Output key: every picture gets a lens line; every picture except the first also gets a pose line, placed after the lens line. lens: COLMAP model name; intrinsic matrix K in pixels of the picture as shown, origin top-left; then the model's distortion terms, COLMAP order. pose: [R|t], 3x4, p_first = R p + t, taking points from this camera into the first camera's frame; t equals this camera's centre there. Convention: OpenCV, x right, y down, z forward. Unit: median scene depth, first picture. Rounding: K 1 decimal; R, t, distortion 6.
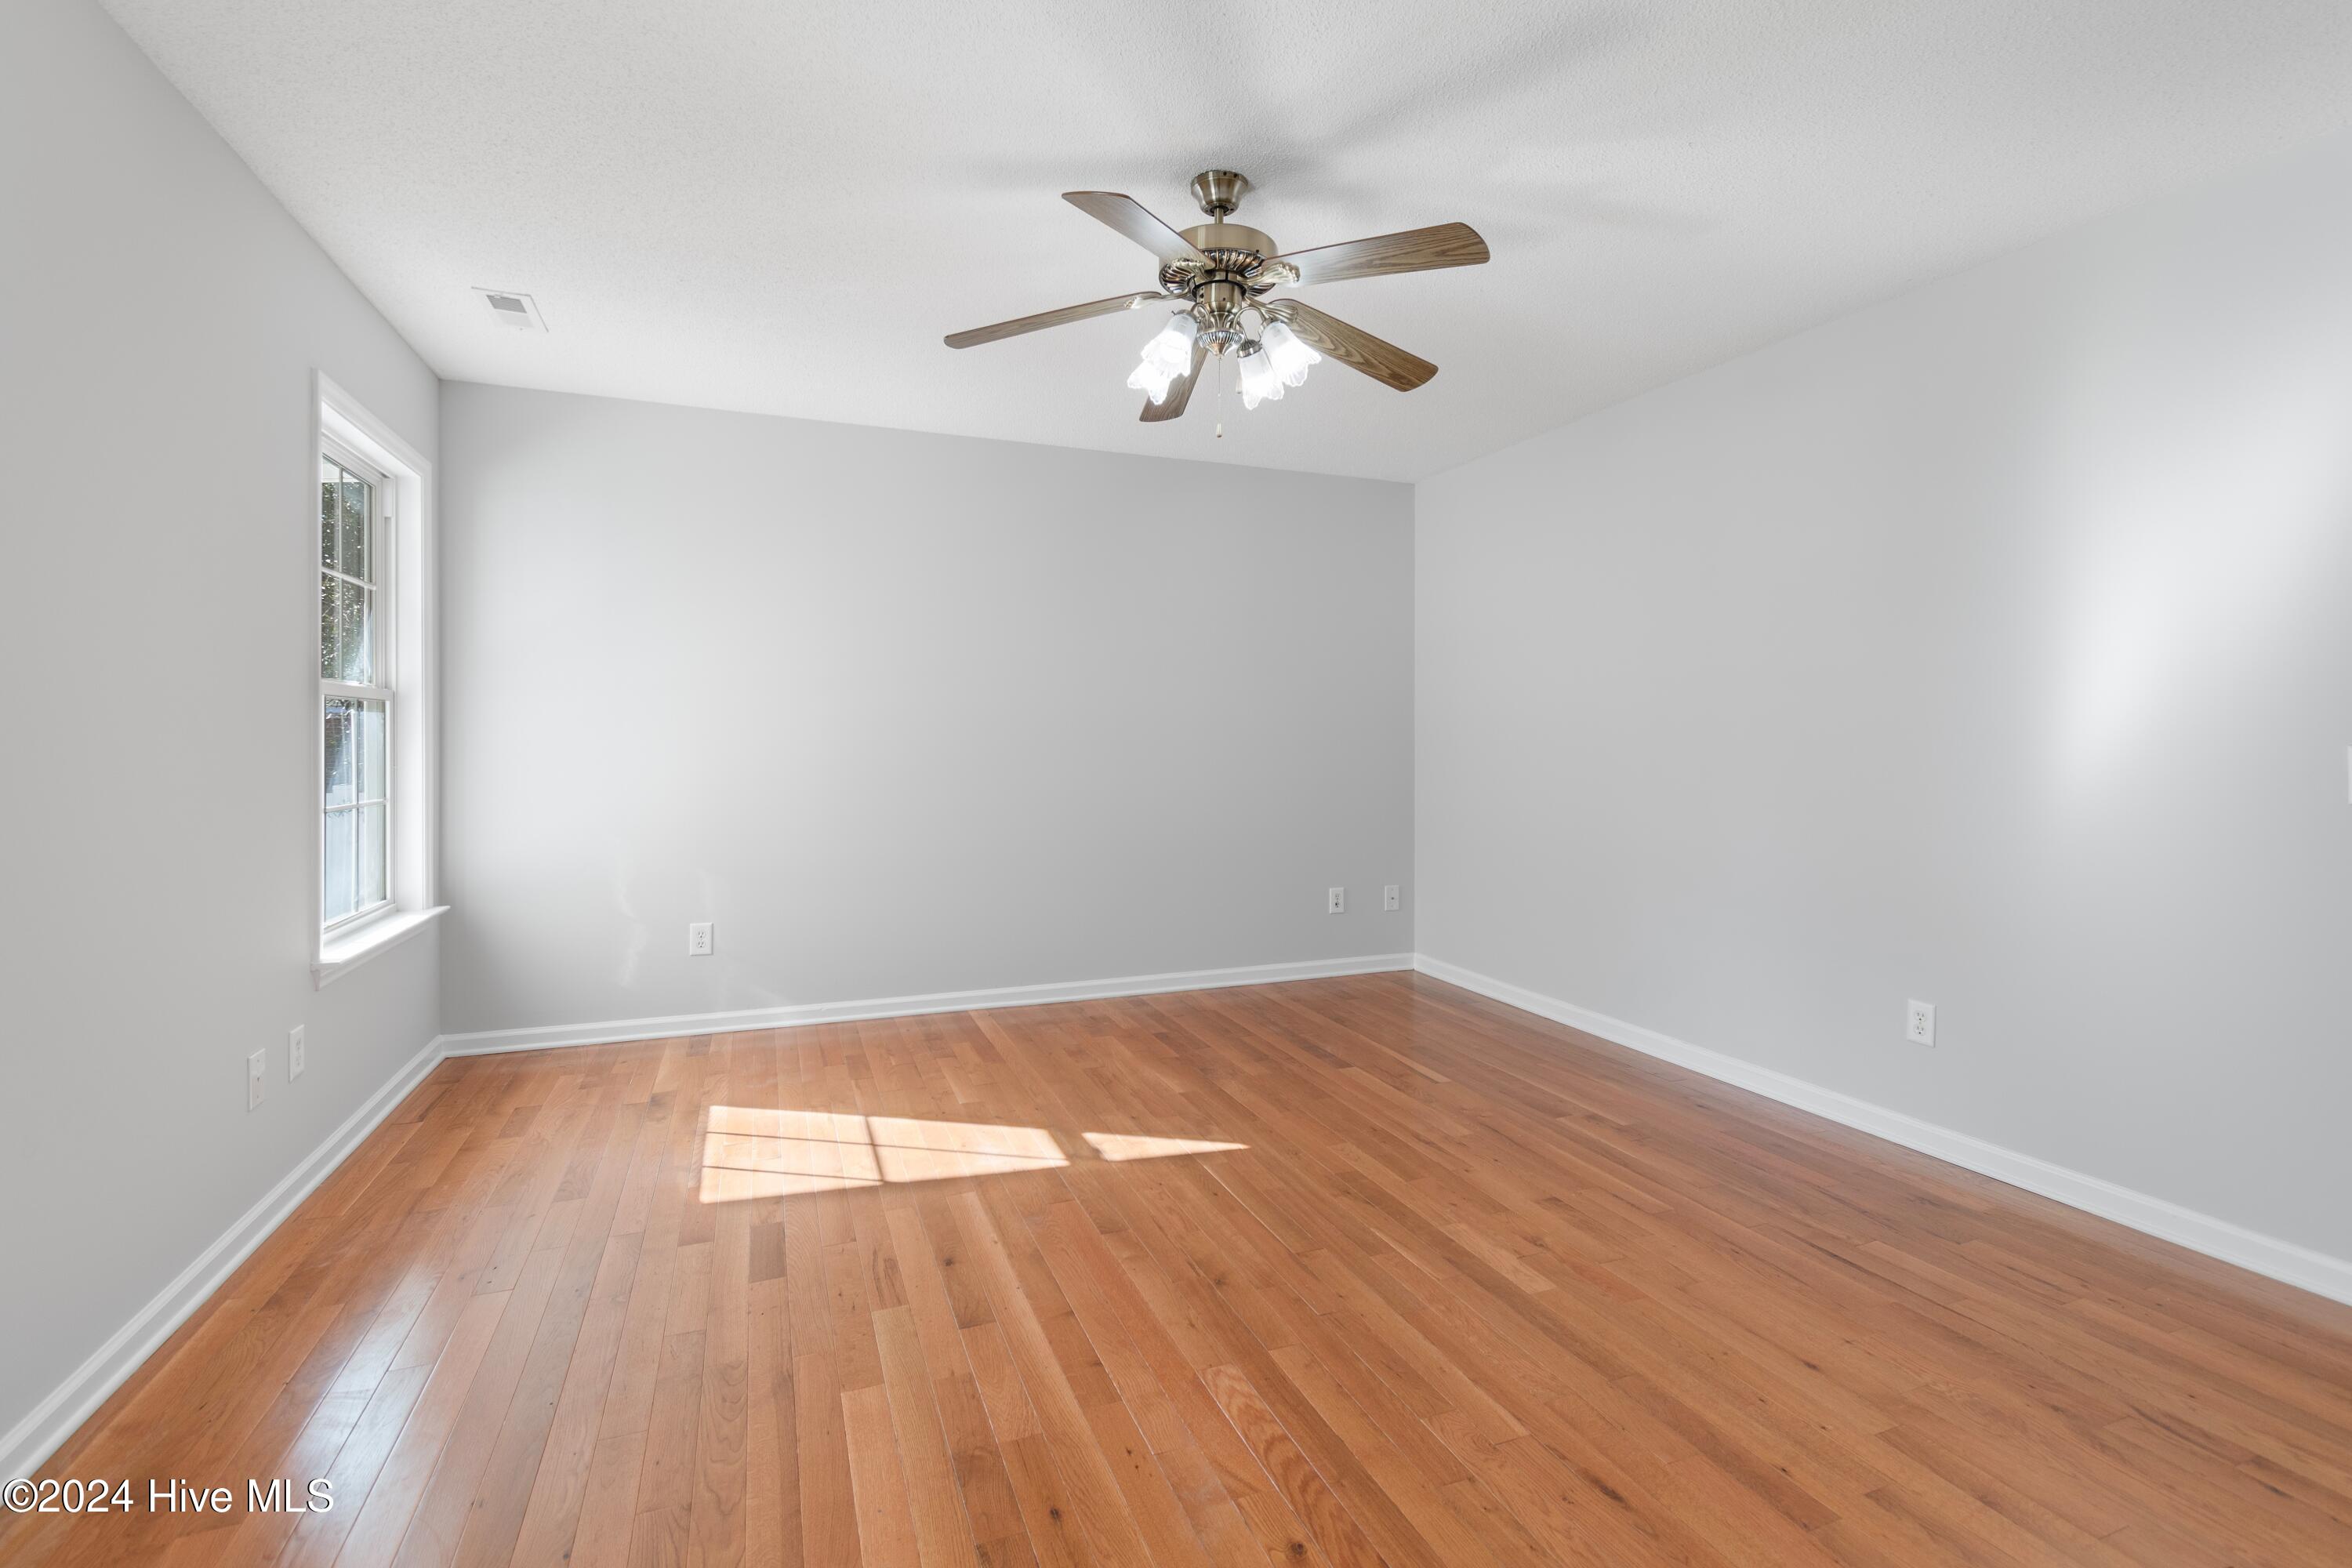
lens RADIAL K [[1053.9, 0, 1132.6], [0, 1053.9, 728.6], [0, 0, 1]] dist [0.002647, 0.000227]
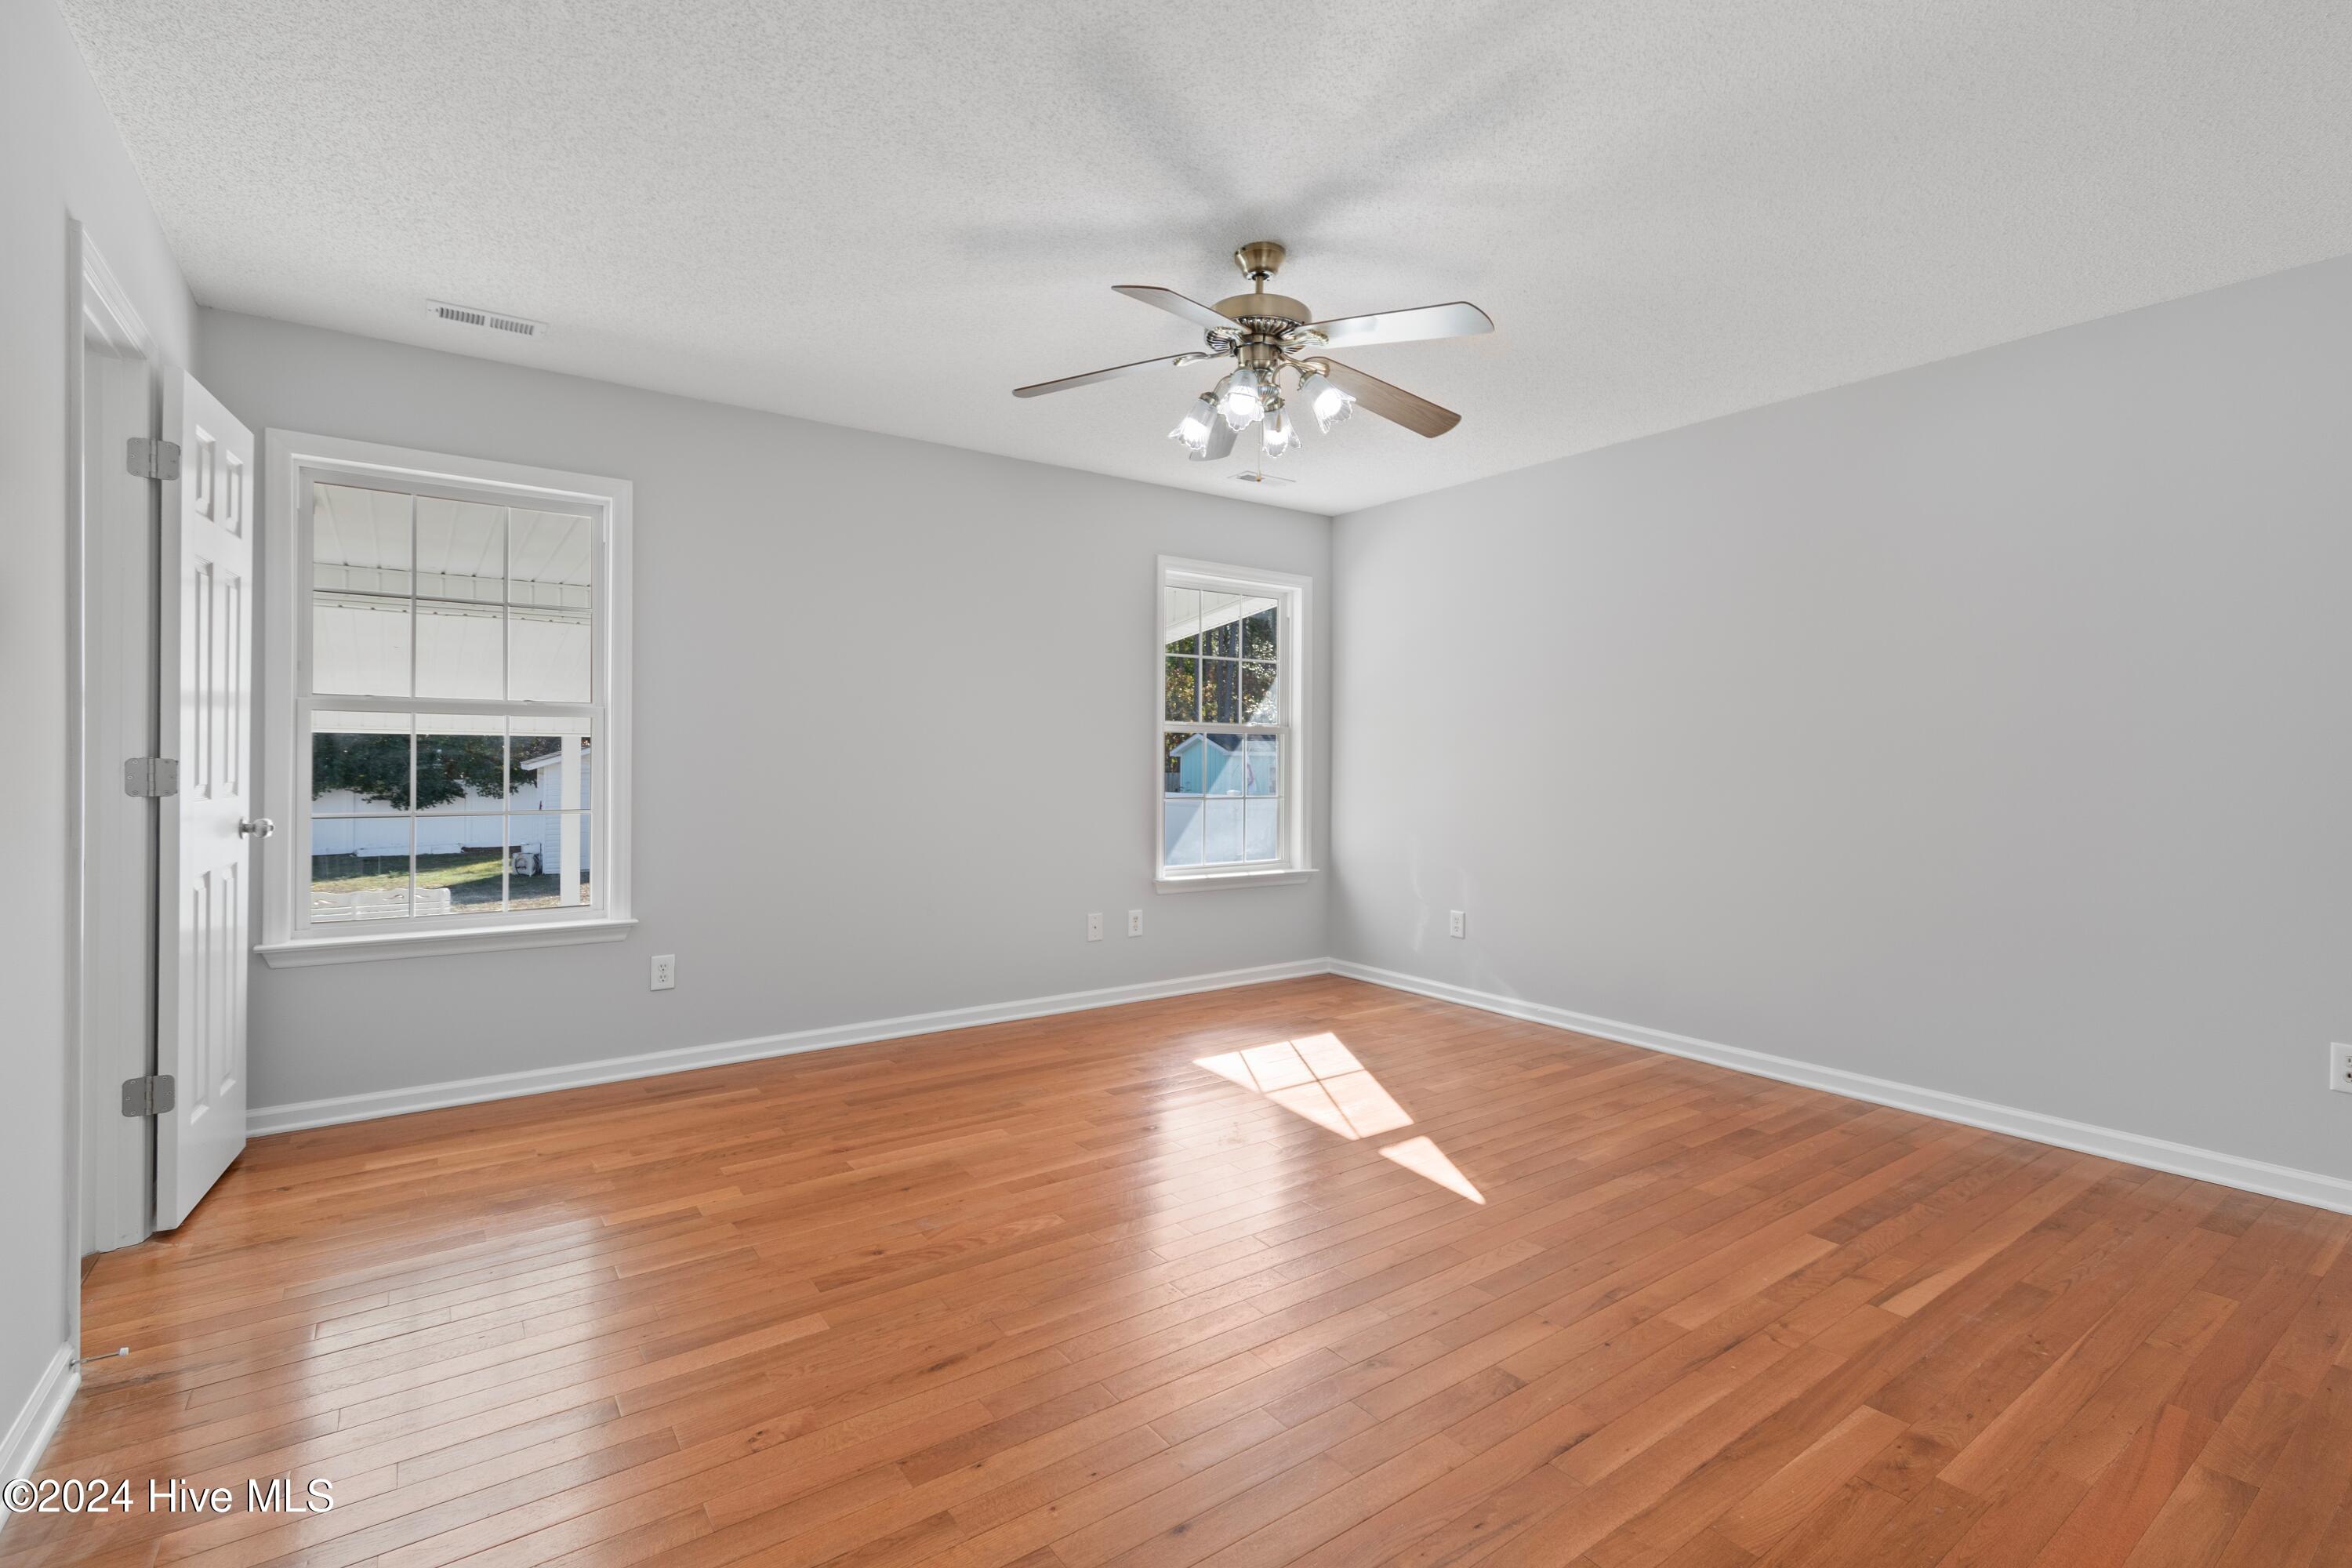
lens RADIAL K [[1046.0, 0, 1173.8], [0, 1046.0, 749.7], [0, 0, 1]] dist [0.000024, -0.001200]
pose [[0.266090, -0.007870, -0.963916, 0.923879], [0.001835, 0.999969, -0.007658, 0.011597], [0.963946, 0.000269, 0.266096, 0.512434]]
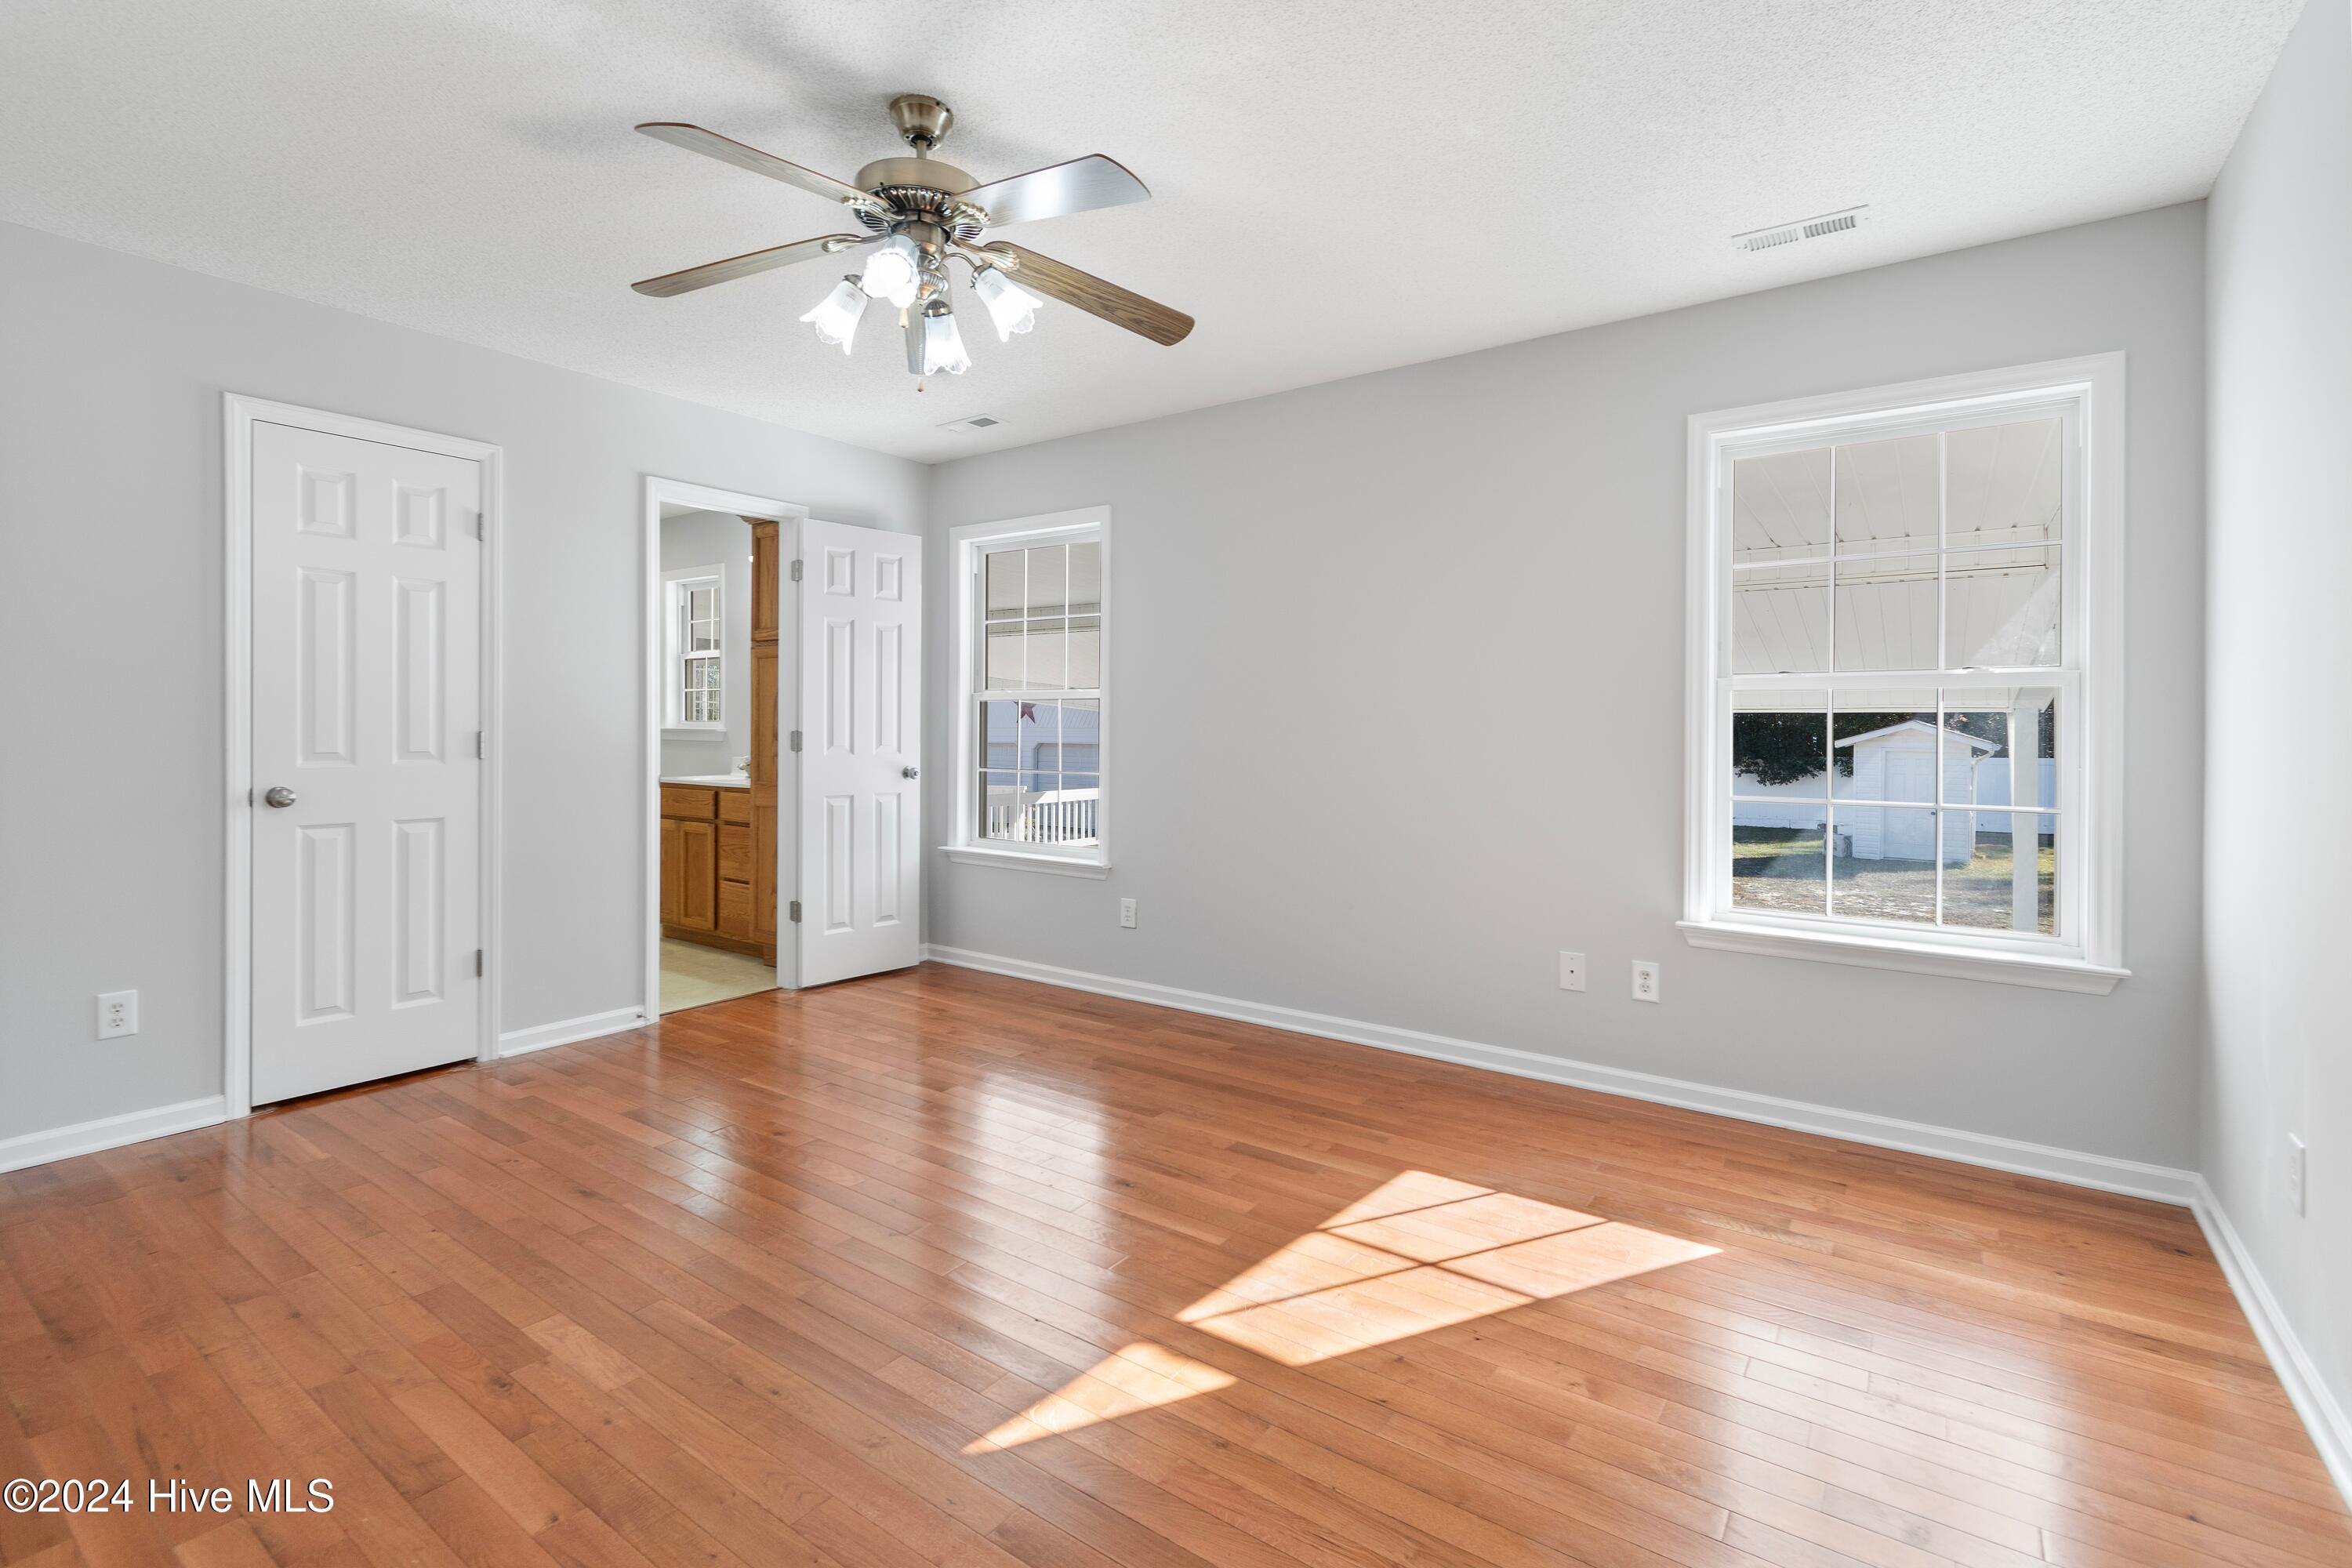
lens RADIAL K [[1063.5, 0, 1164.3], [0, 1063.5, 722.5], [0, 0, 1]] dist [0.002847, 0.000121]
pose [[-0.821674, -0.008719, -0.569891, 0.355700], [-0.003136, 0.999937, -0.010776, 0.014827], [0.569949, -0.007067, -0.821650, 1.544022]]
